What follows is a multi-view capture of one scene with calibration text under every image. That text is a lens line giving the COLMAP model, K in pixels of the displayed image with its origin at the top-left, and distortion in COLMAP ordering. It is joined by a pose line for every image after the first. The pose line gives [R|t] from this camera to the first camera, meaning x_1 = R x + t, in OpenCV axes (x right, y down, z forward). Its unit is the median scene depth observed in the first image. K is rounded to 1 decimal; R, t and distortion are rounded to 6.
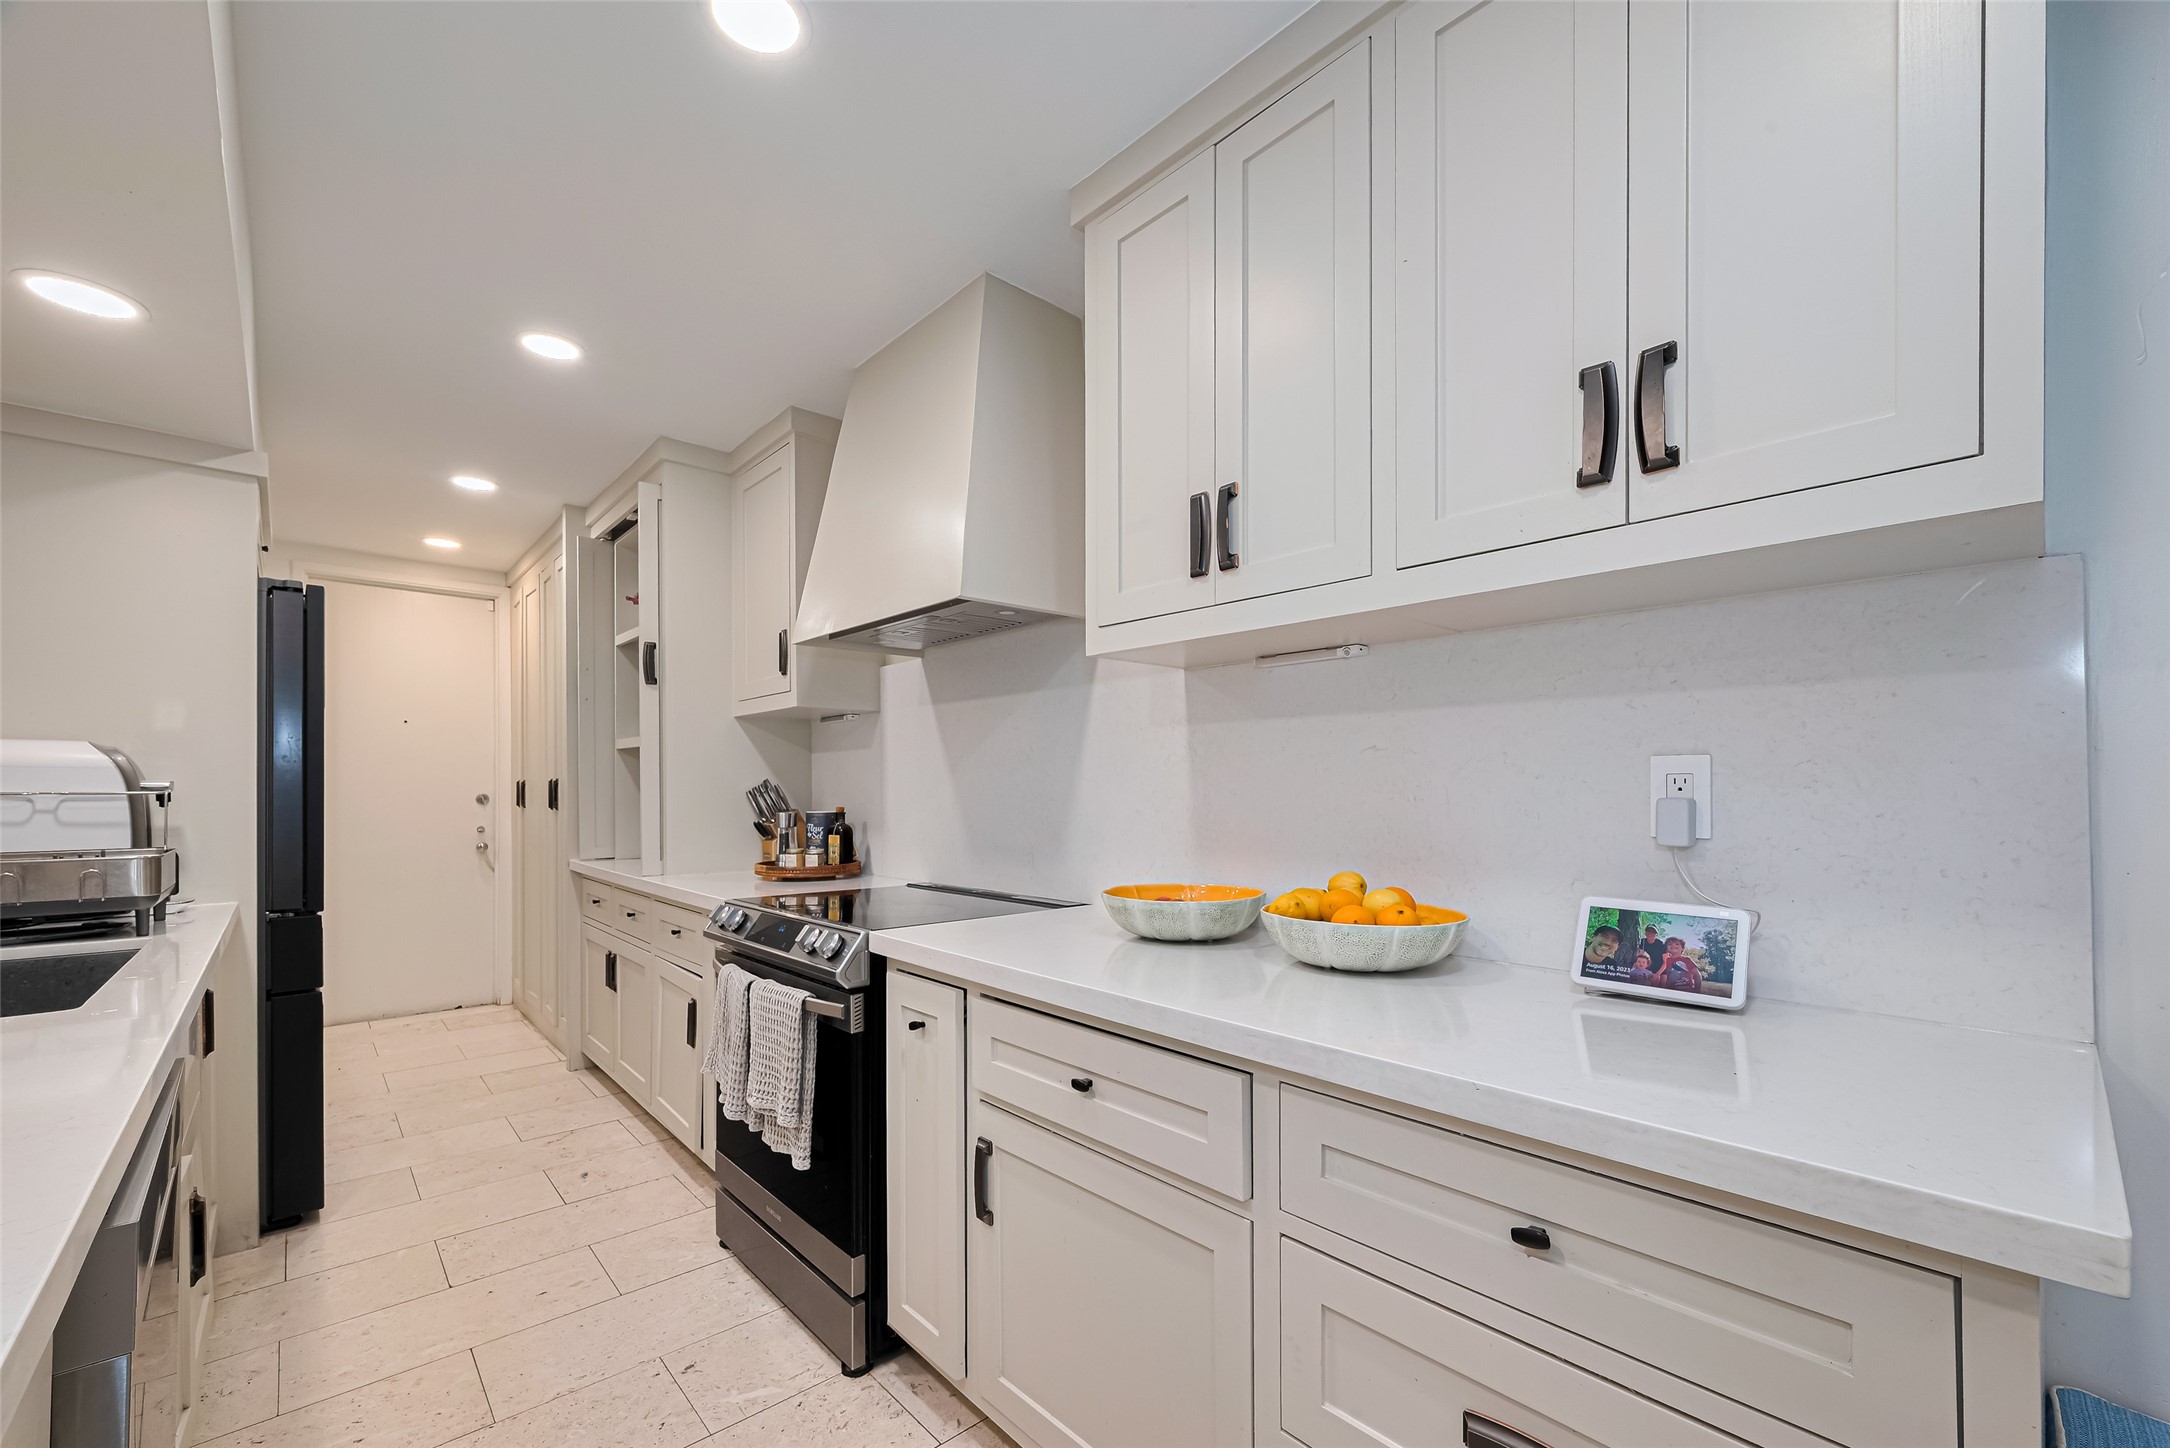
lens RADIAL K [[898.7, 0, 1069.9], [0, 898.7, 783.8], [0, 0, 1]] dist [-0.001321, -0.000024]
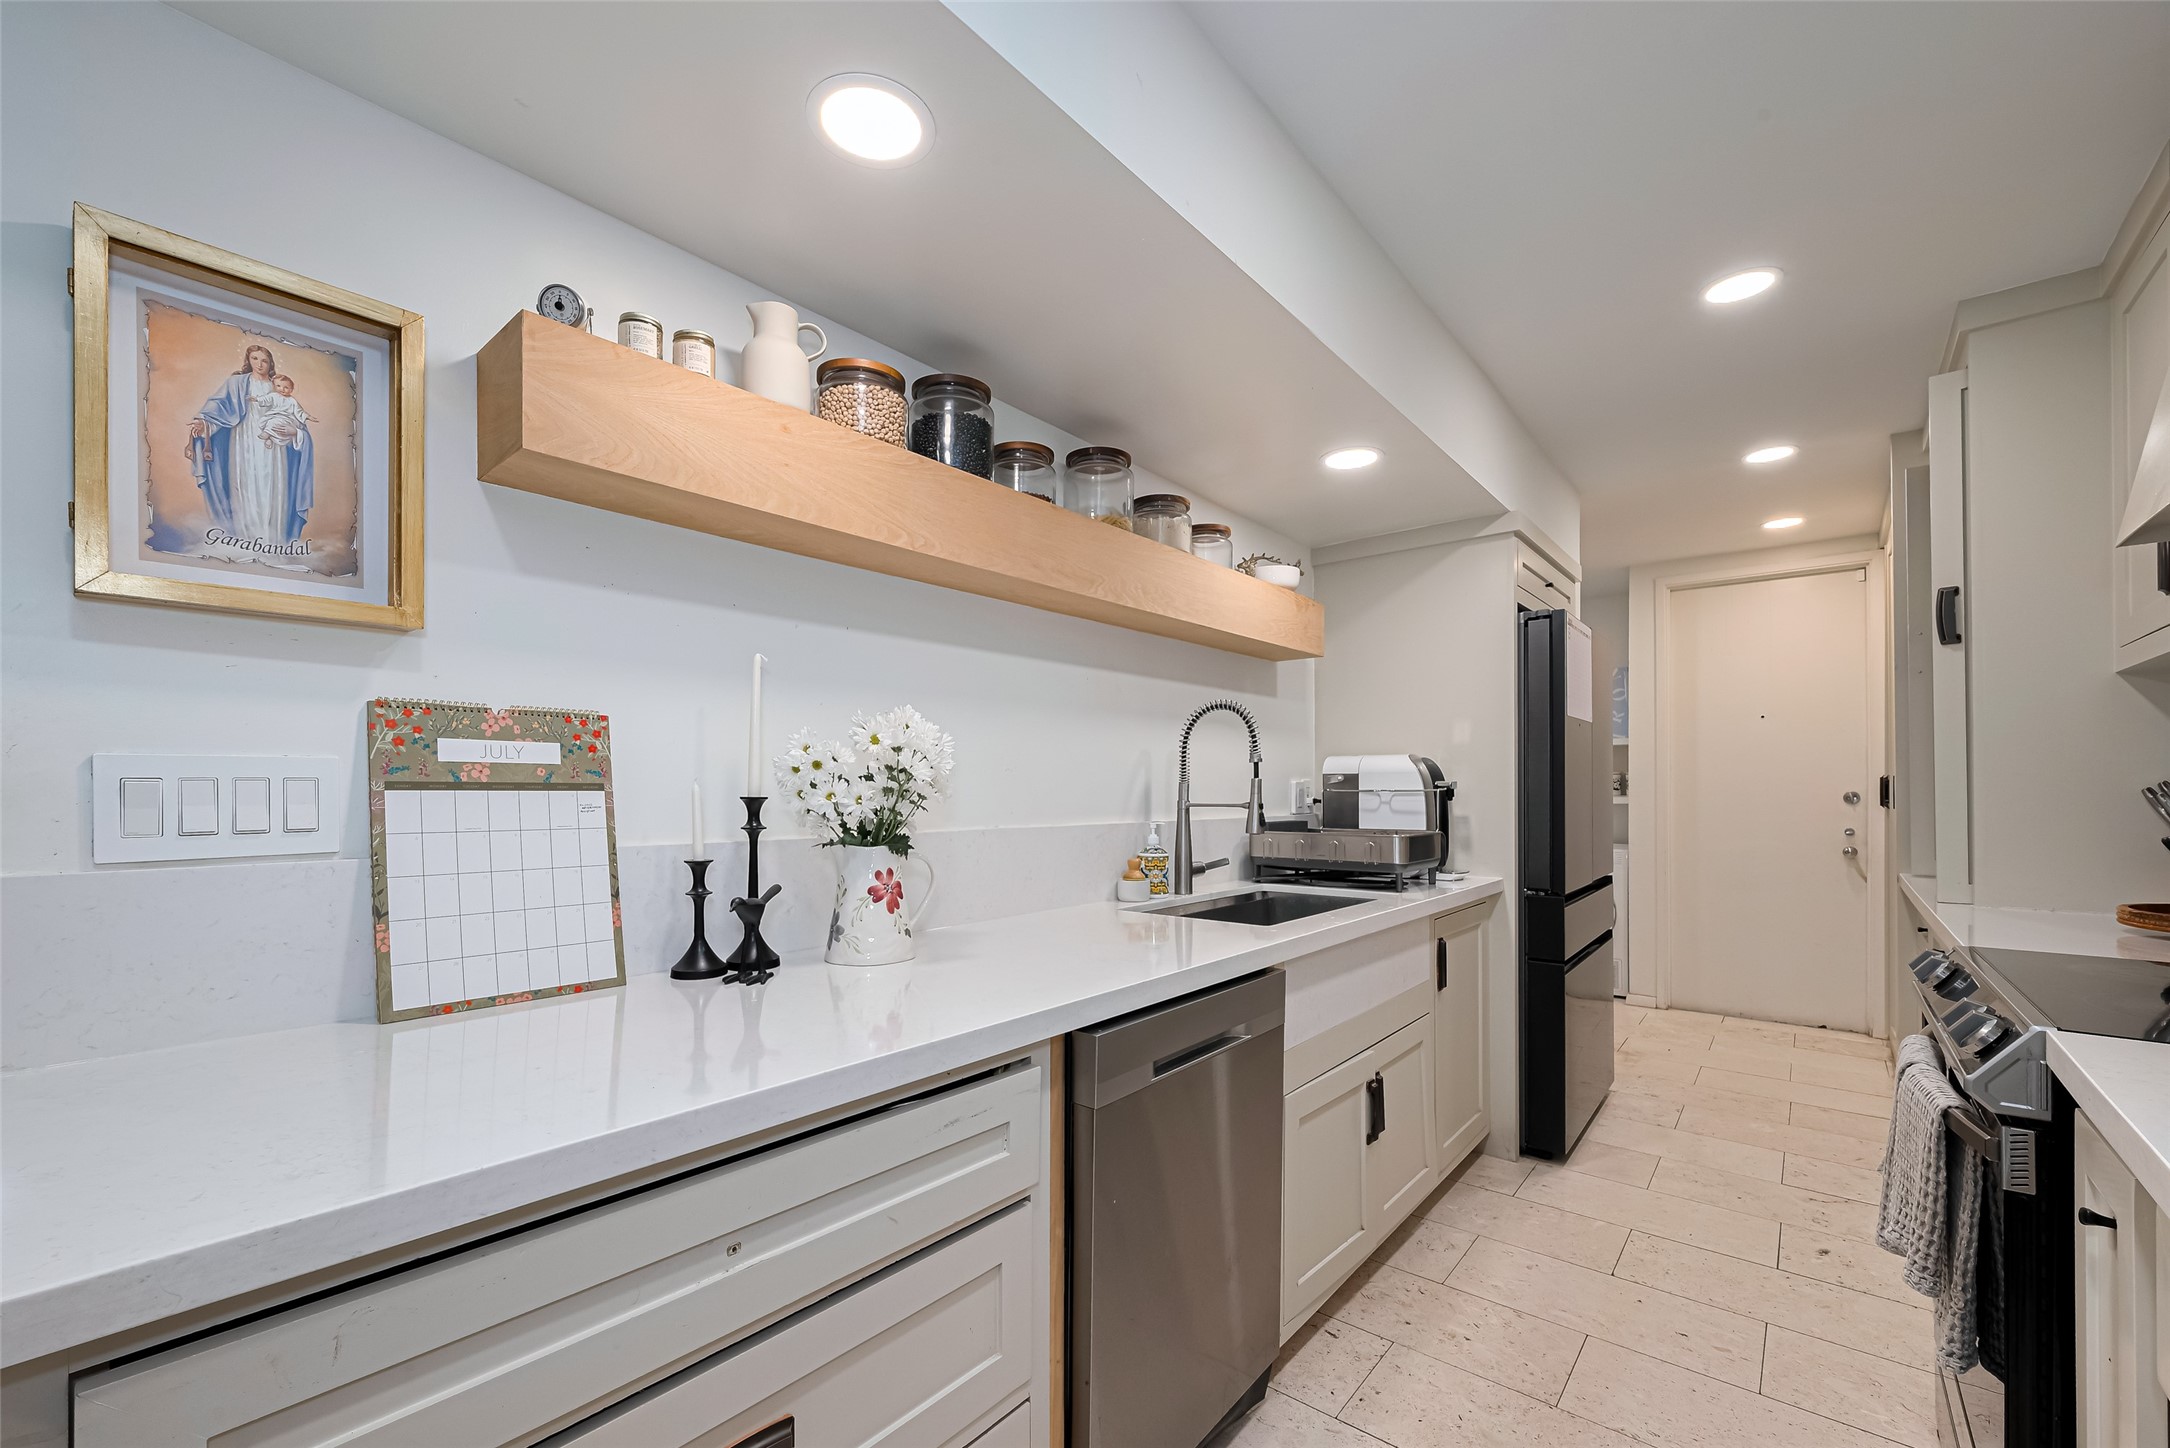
lens RADIAL K [[898.7, 0, 1069.9], [0, 898.7, 783.8], [0, 0, 1]] dist [-0.001321, -0.000024]
pose [[0.121817, -0.005899, -0.992535, 0.203518], [0.009013, 0.999948, -0.004837, 0.001579], [0.992512, -0.008357, 0.121863, 0.217143]]
